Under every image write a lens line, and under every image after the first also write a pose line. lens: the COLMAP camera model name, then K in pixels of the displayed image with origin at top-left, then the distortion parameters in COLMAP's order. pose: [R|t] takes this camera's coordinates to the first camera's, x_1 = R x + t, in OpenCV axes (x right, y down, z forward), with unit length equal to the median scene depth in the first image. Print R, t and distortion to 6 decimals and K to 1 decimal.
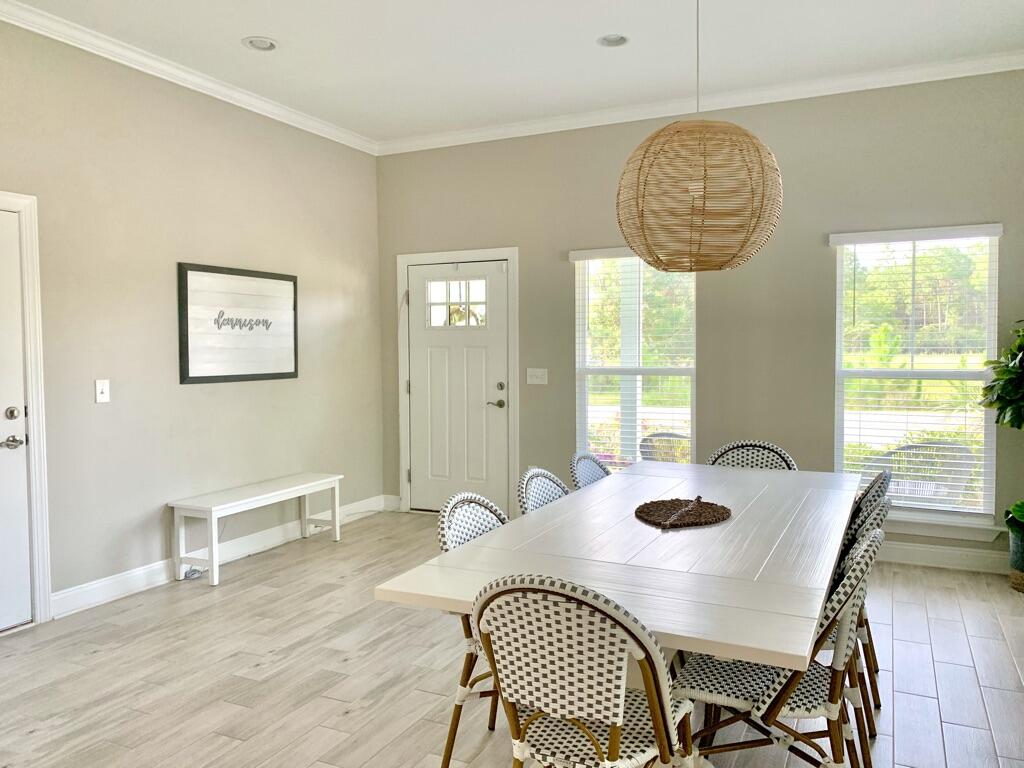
lens RADIAL K [[841.7, 0, 509.8], [0, 841.7, 364.9], [0, 0, 1]] dist [0.009552, 0.002340]
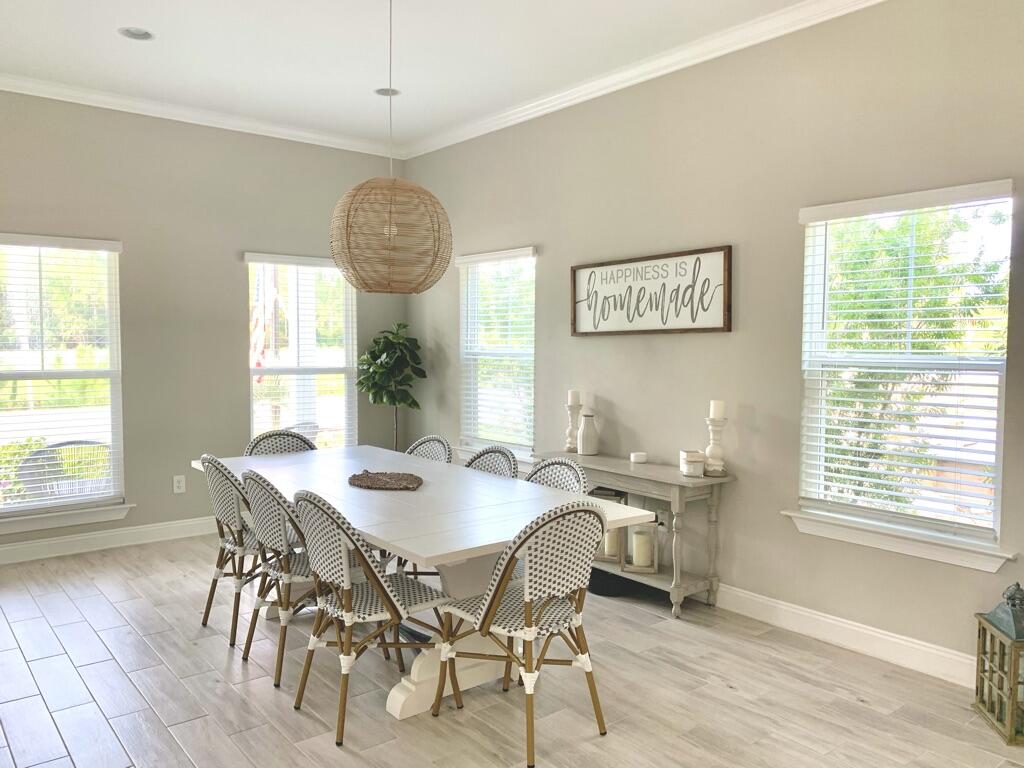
lens RADIAL K [[780.5, 0, 506.3], [0, 780.5, 377.1], [0, 0, 1]] dist [0.010881, -0.000876]
pose [[0.447083, -0.032064, 0.893918, -0.459725], [0.018222, 0.999476, 0.026737, -0.005262], [-0.894307, 0.004335, 0.447433, 0.173596]]
